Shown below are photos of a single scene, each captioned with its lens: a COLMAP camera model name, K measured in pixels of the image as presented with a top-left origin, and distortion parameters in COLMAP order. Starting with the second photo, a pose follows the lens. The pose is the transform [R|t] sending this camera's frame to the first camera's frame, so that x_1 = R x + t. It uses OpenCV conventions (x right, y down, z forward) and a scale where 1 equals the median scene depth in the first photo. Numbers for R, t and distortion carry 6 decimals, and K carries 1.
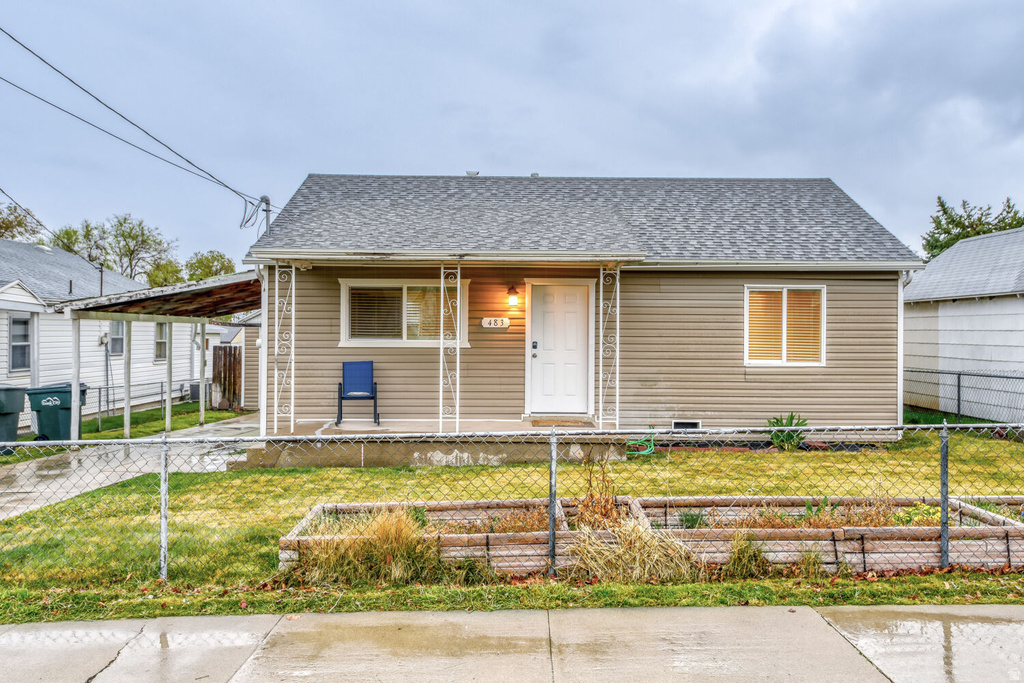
lens RADIAL K [[857.2, 0, 511.5], [0, 857.2, 340.3], [0, 0, 1]] dist [0.001512, -0.000106]
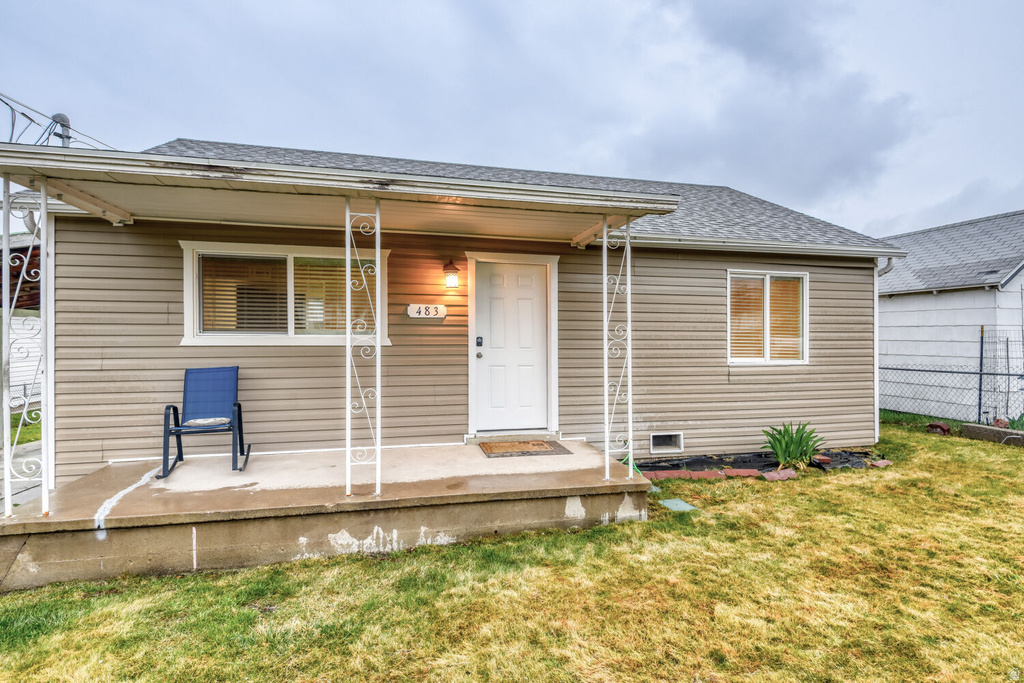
lens RADIAL K [[463.9, 0, 515.1], [0, 463.9, 350.8], [0, 0, 1]] dist [0.000670, -0.001879]
pose [[0.965775, -0.008742, 0.259234, -0.048889], [0.002291, 0.999680, 0.025177, 0.003557], [-0.259371, -0.023721, 0.965486, 0.602802]]
